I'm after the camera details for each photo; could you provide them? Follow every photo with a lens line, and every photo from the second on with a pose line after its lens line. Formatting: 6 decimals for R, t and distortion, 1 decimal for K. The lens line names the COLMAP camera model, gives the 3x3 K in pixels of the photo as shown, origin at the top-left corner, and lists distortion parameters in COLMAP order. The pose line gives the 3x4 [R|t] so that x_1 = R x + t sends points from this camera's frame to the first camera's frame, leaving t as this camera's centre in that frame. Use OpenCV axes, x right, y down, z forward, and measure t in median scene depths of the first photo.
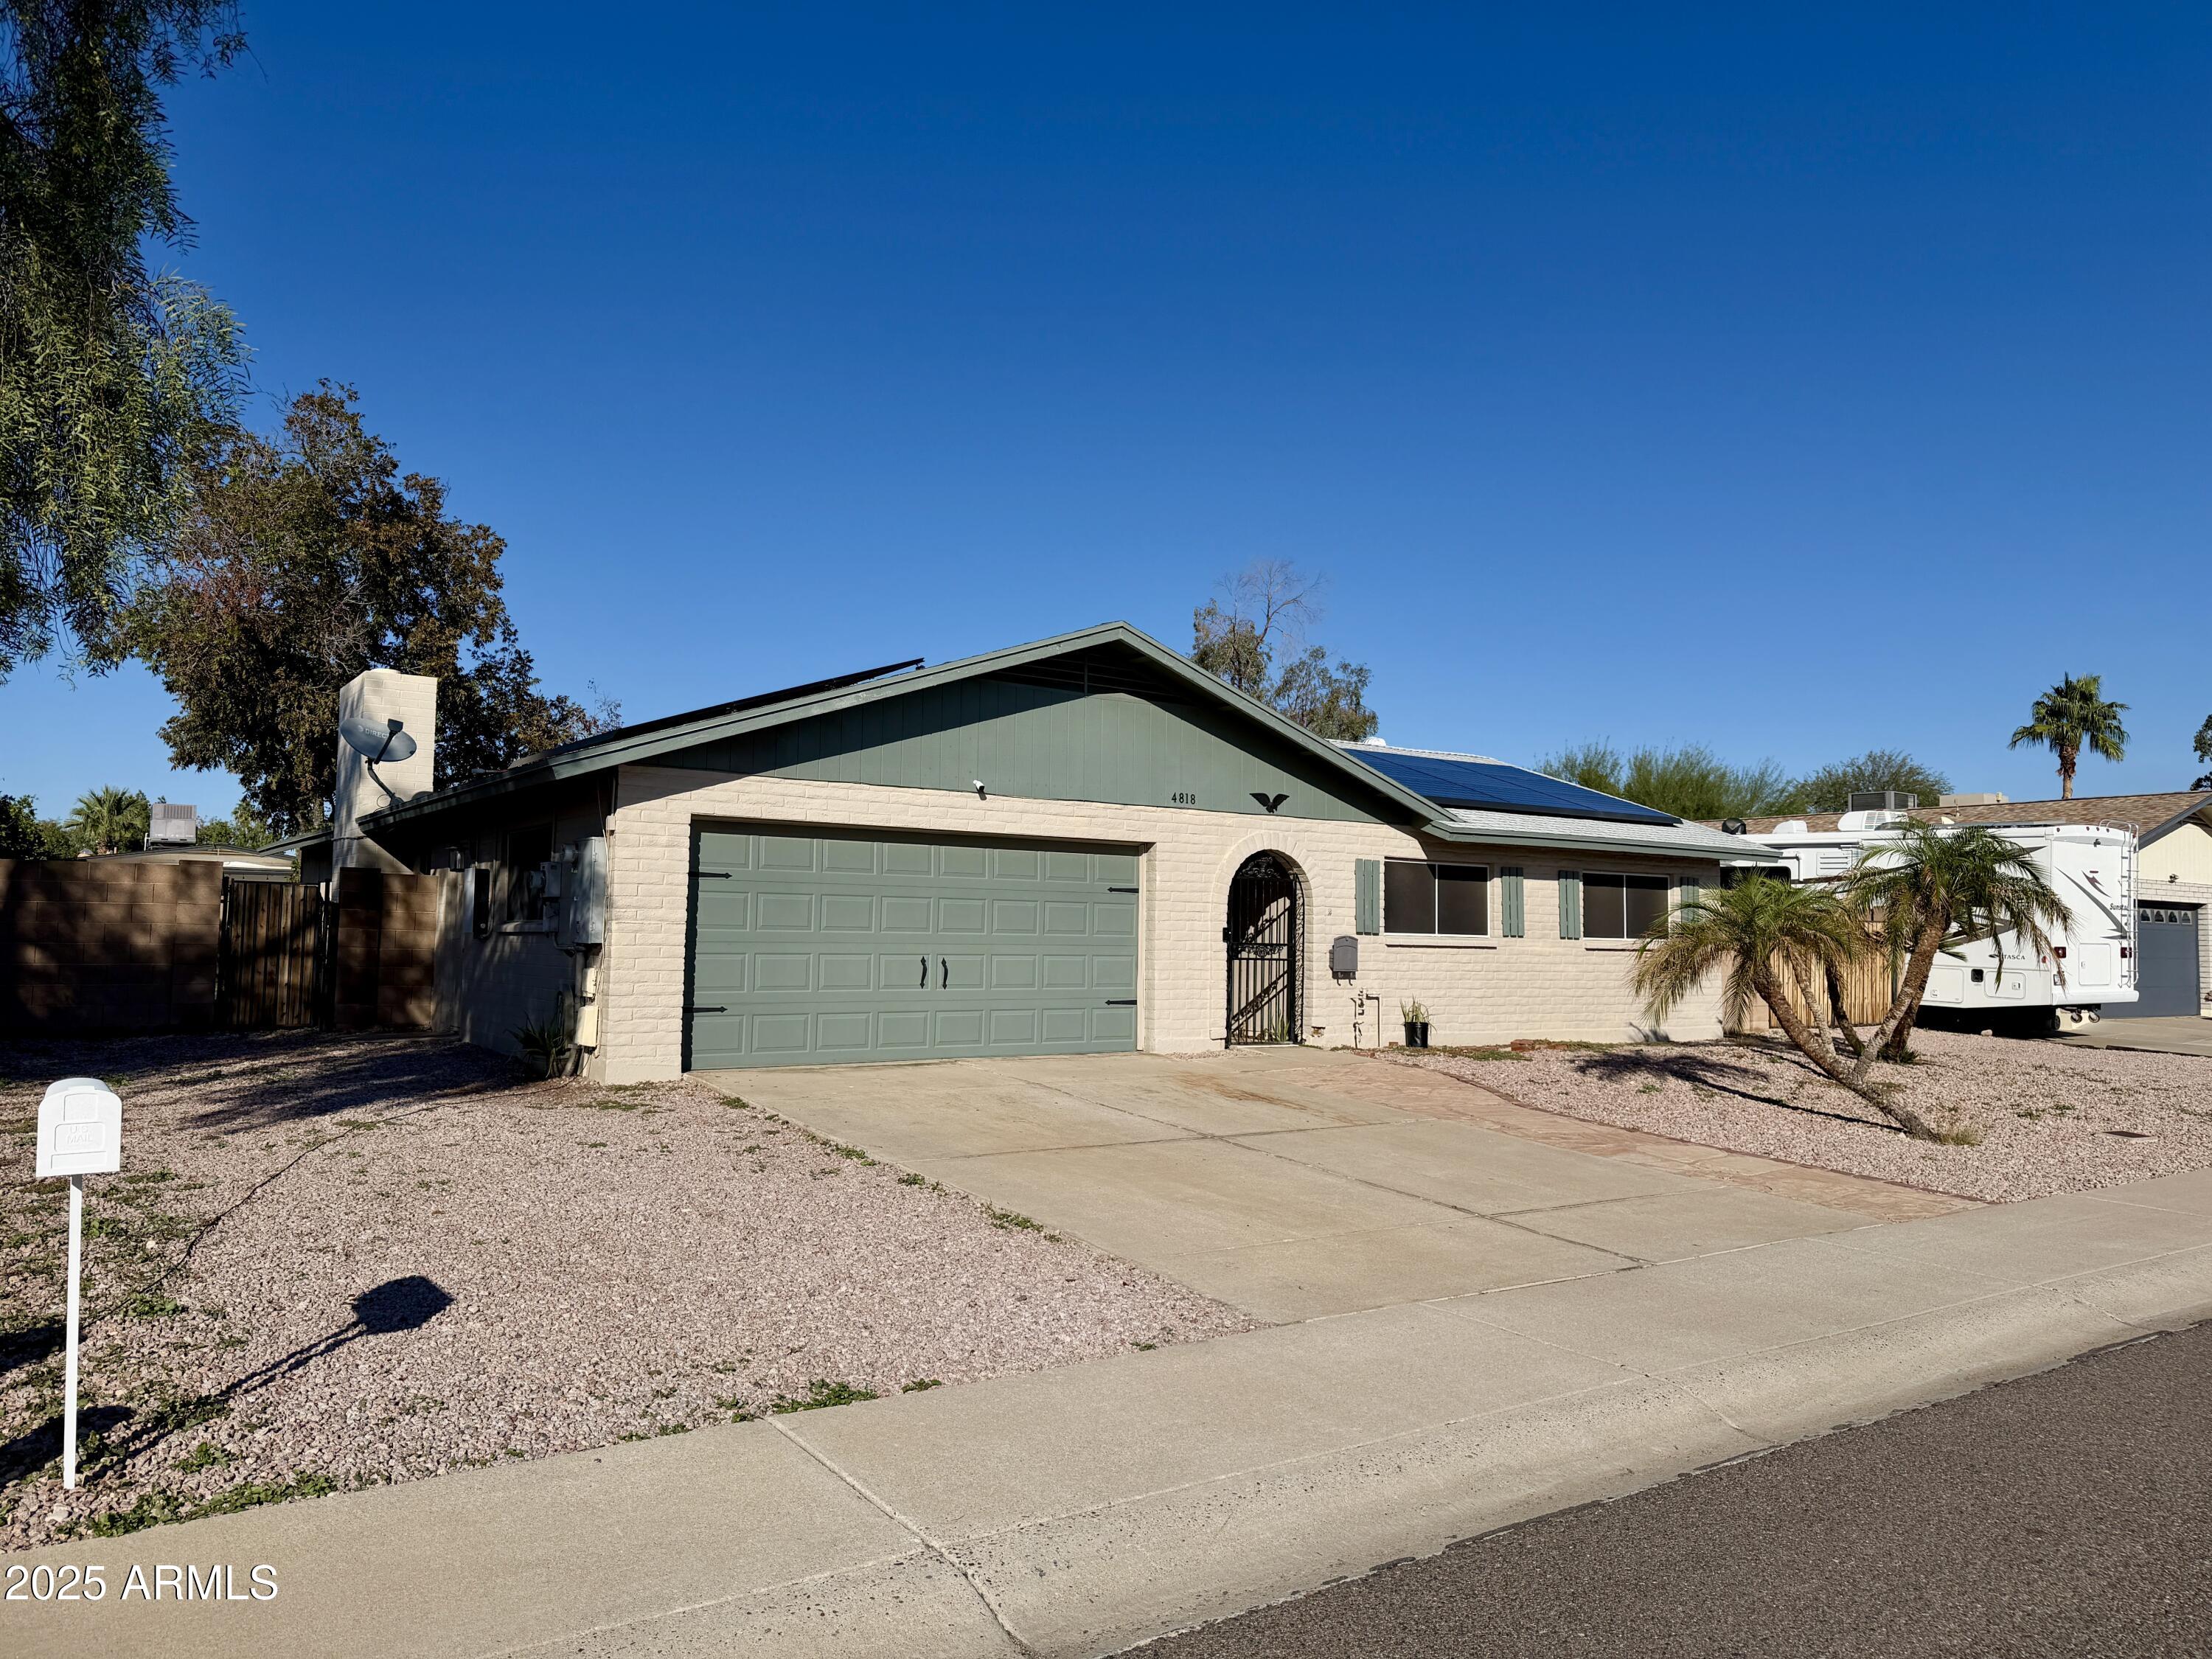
lens RADIAL K [[1533.9, 0, 1106.0], [0, 1533.9, 829.5], [0, 0, 1]] dist [0.059130, -0.002928]
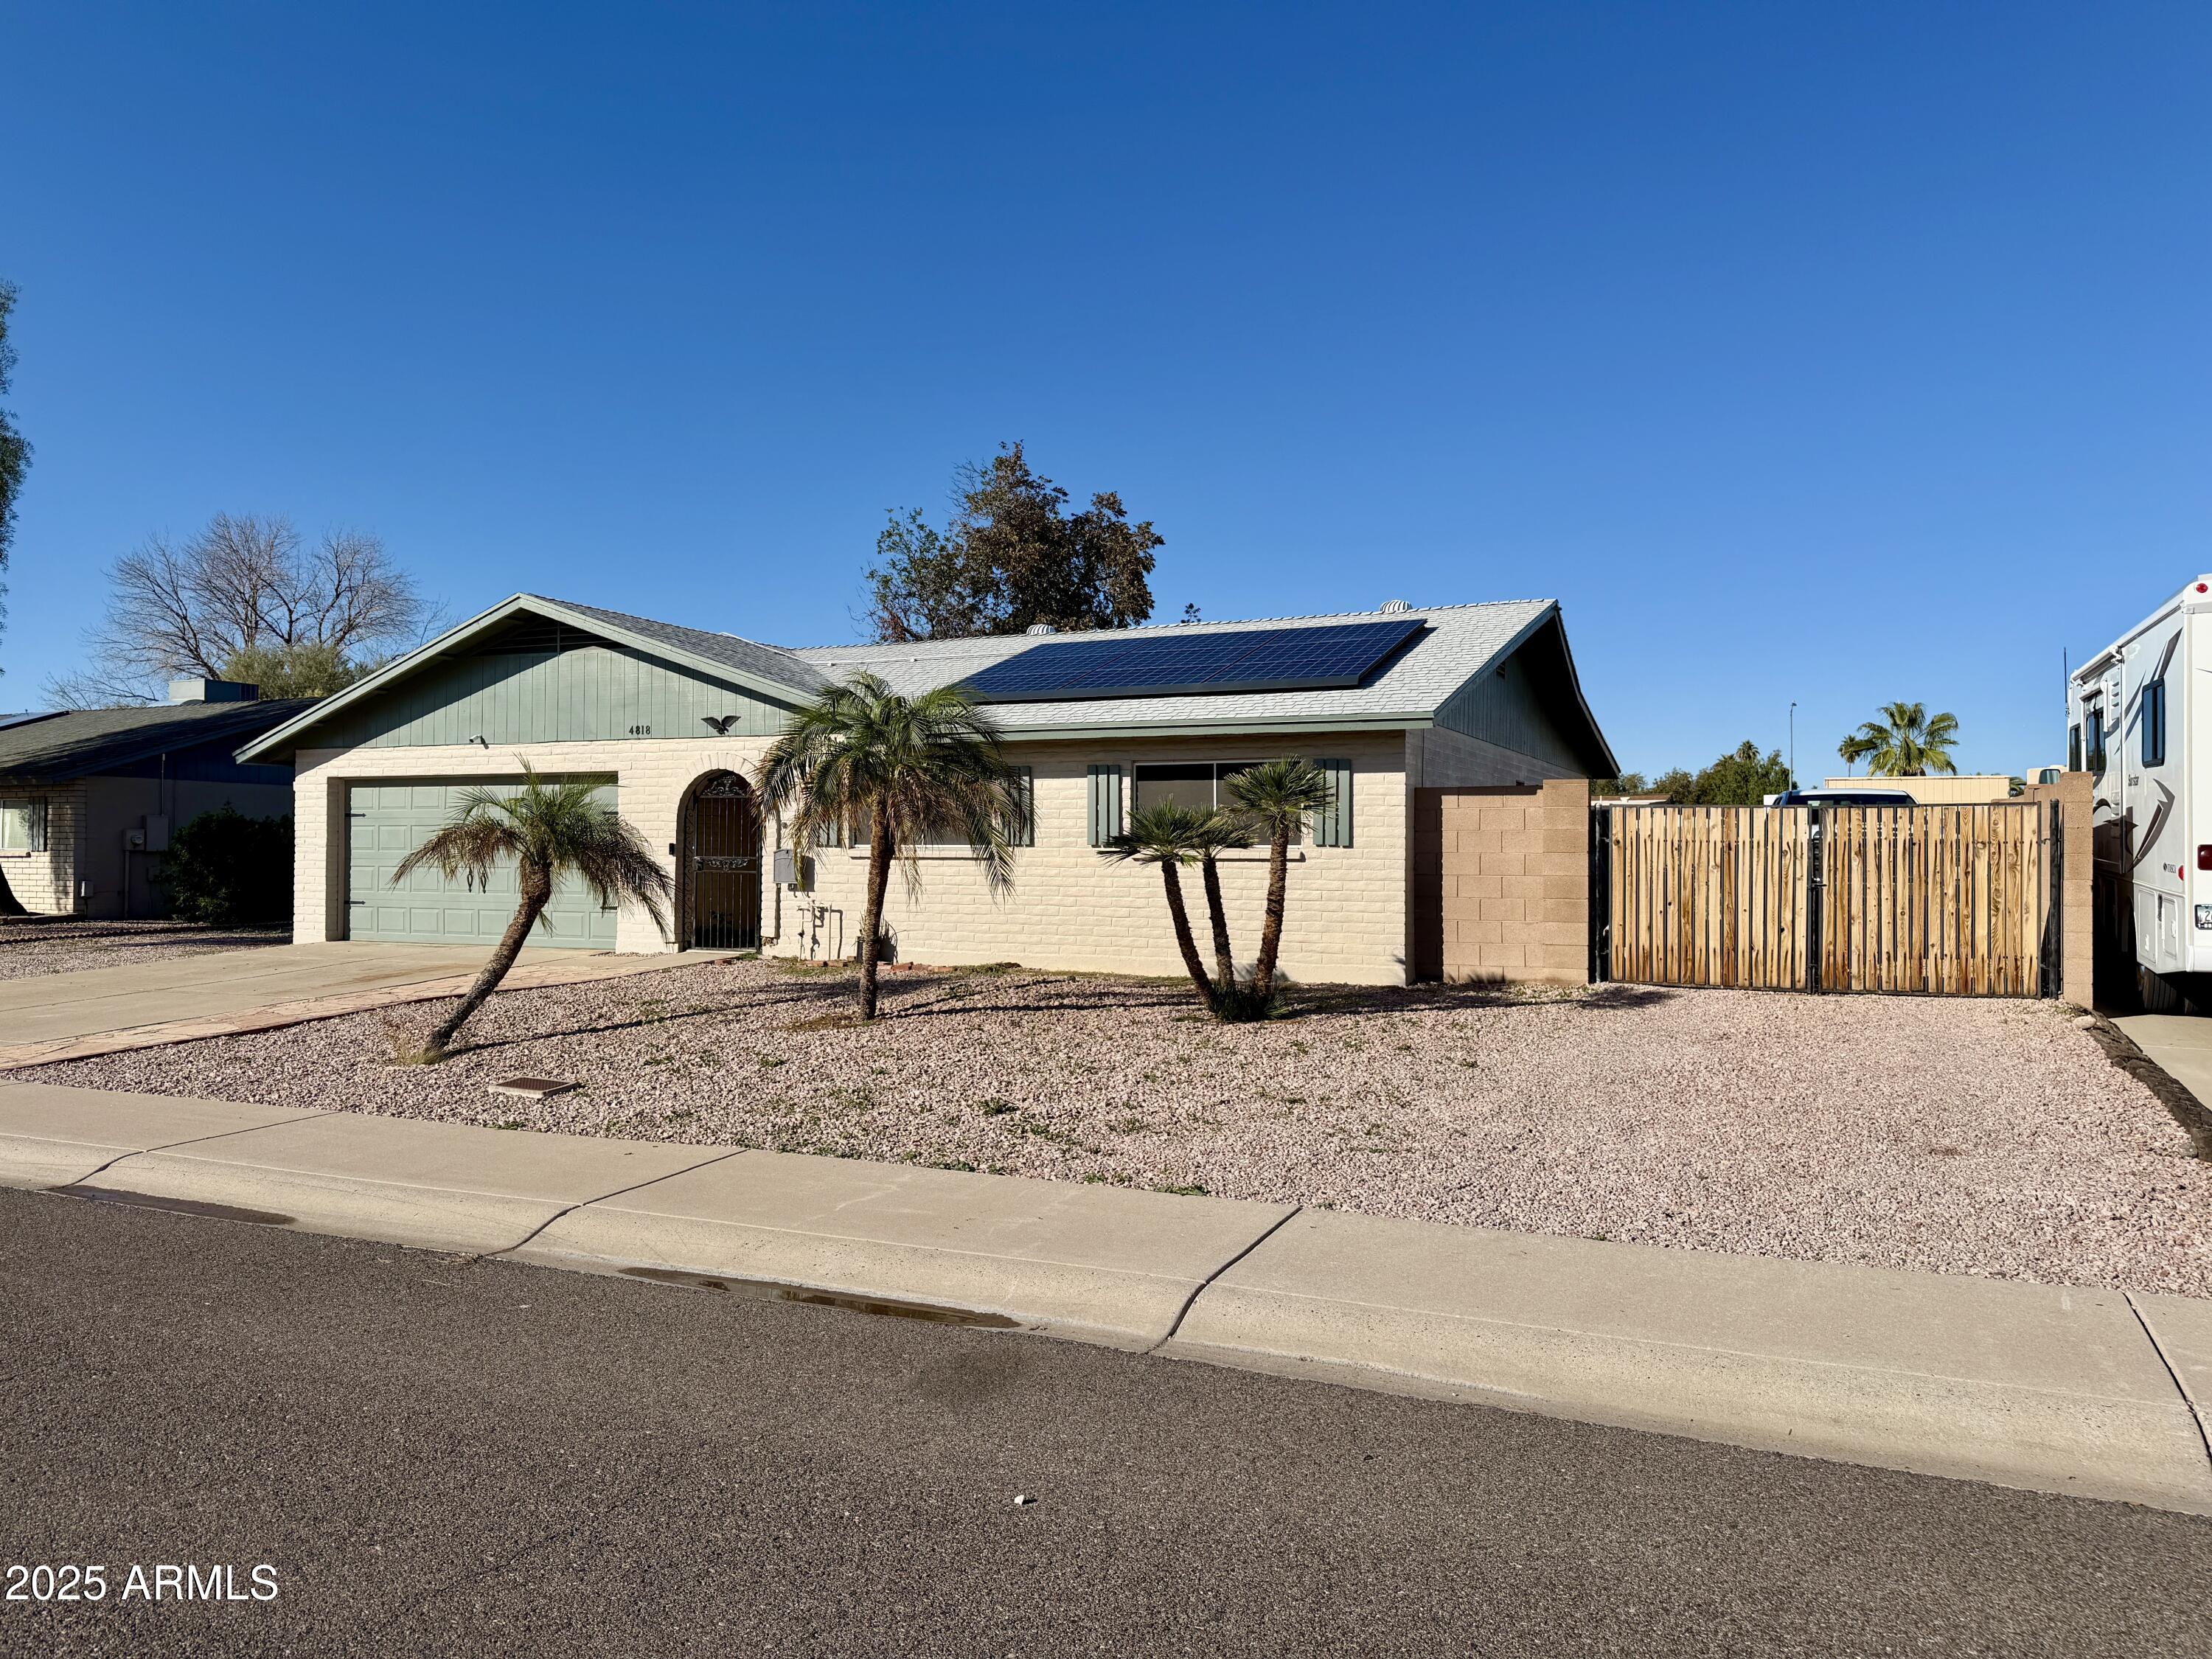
lens RADIAL K [[1533.9, 0, 1106.0], [0, 1533.9, 829.5], [0, 0, 1]] dist [0.059130, -0.002928]
pose [[0.512498, -0.028099, -0.858228, 1.141948], [0.063229, 0.997986, 0.005083, 0.065315], [0.856357, -0.056870, 0.513243, 0.666579]]
